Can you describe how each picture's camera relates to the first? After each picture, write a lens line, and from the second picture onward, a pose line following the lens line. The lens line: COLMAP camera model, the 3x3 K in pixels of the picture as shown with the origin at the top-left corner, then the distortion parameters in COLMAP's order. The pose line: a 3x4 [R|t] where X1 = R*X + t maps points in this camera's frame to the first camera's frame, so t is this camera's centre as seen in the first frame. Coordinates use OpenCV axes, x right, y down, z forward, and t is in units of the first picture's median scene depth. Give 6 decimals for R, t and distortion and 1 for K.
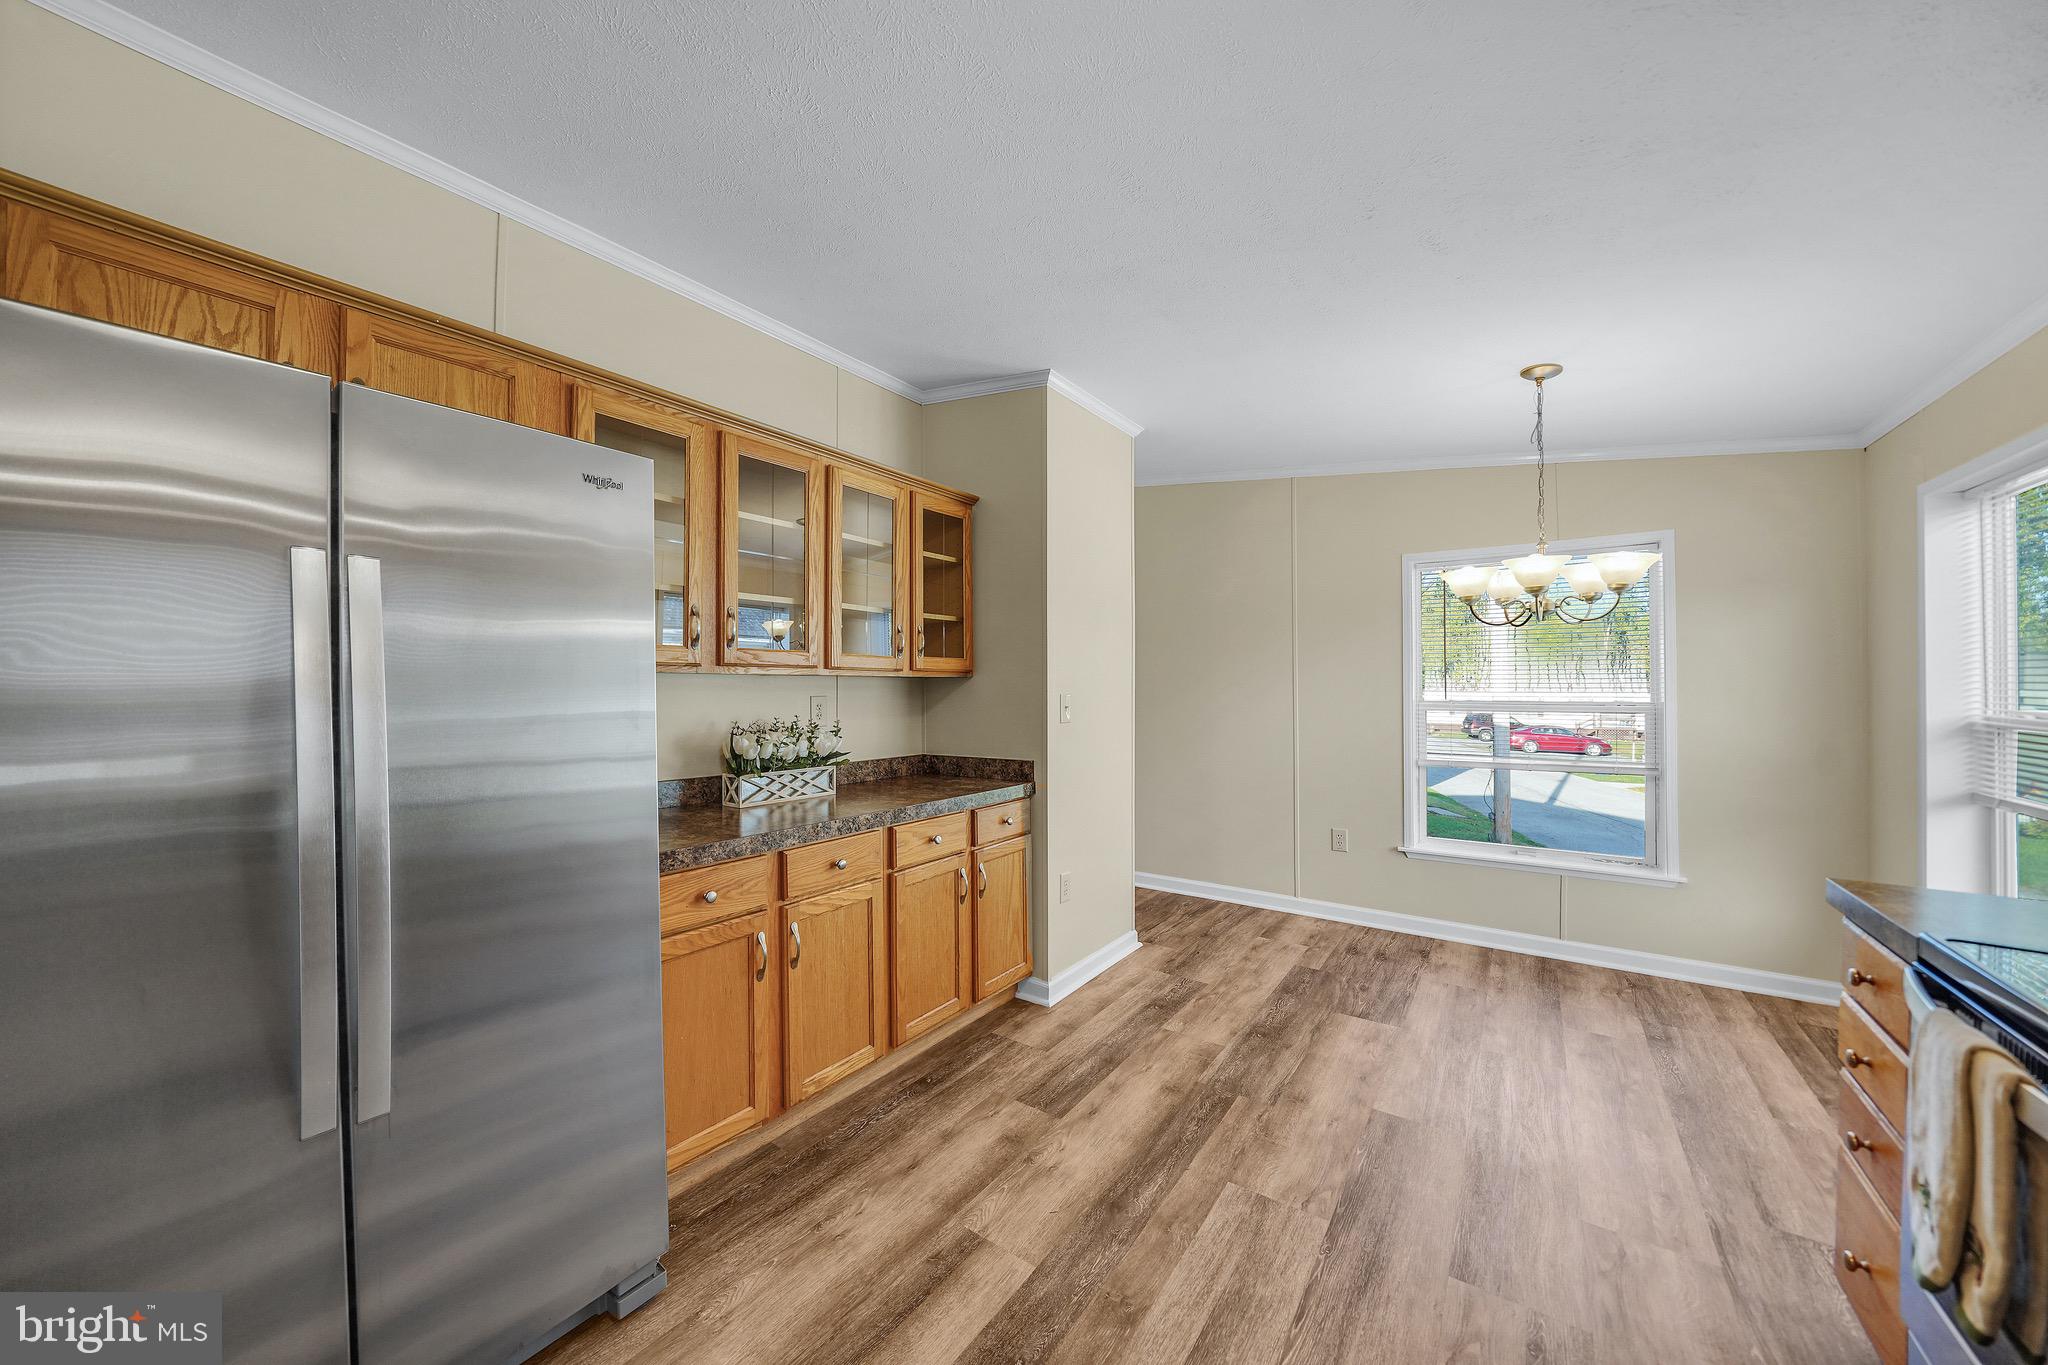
lens RADIAL K [[718.9, 0, 994.2], [0, 718.9, 687.4], [0, 0, 1]] dist [-0.025699, 0.002919]
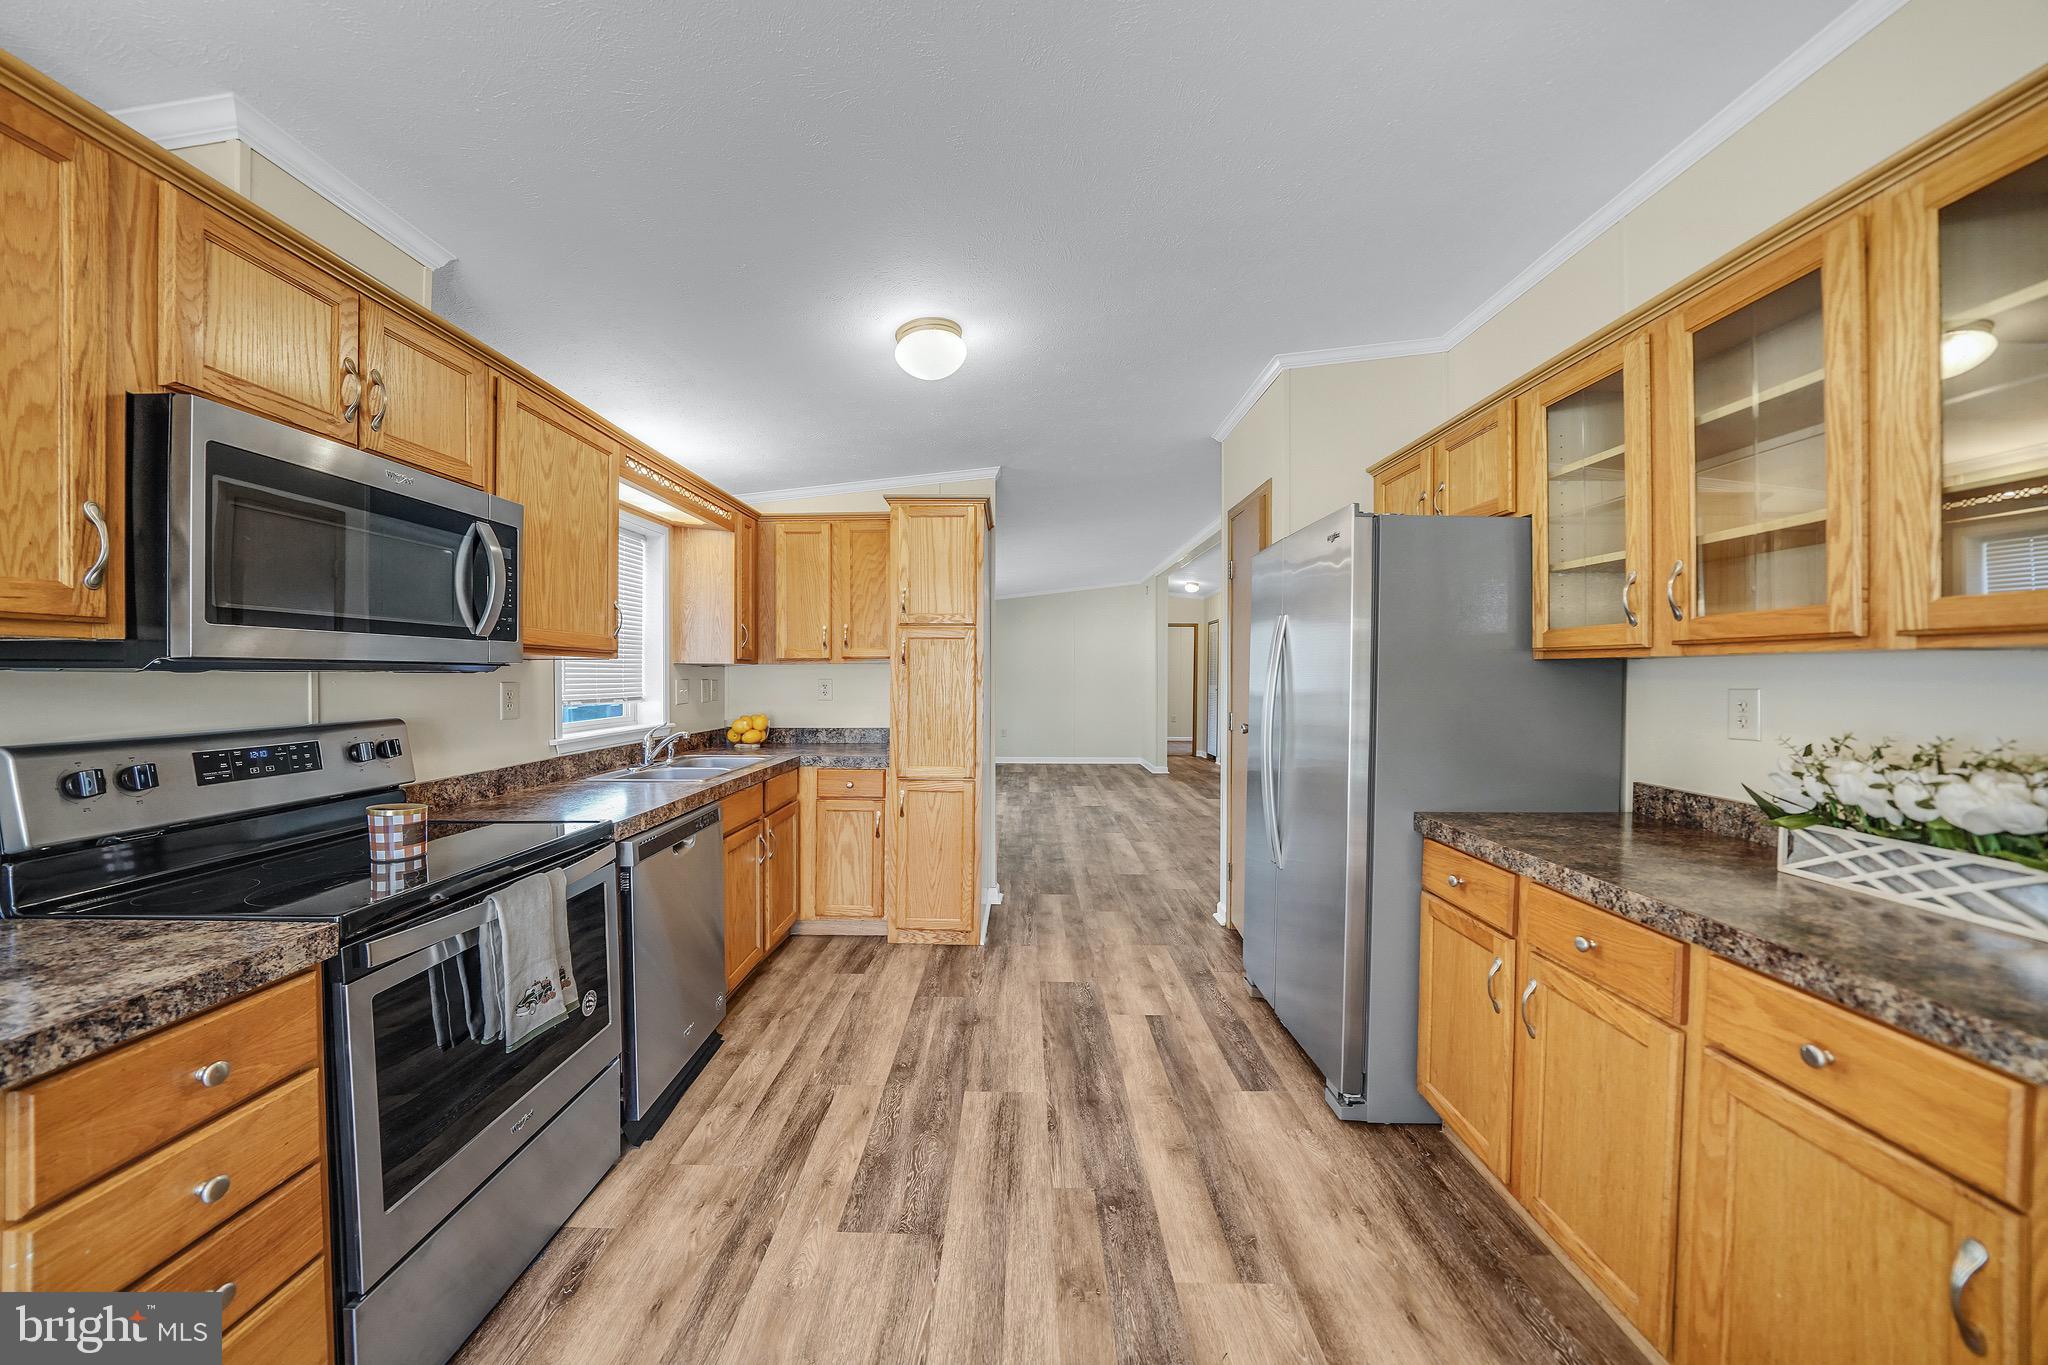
lens RADIAL K [[718.9, 0, 1035.1], [0, 718.9, 681.3], [0, 0, 1]] dist [-0.025699, 0.002919]
pose [[-0.793028, 0.004496, -0.609169, 0.450952], [0.000412, 0.999976, 0.006843, 0.001370], [0.609185, 0.005176, -0.793011, 0.940866]]
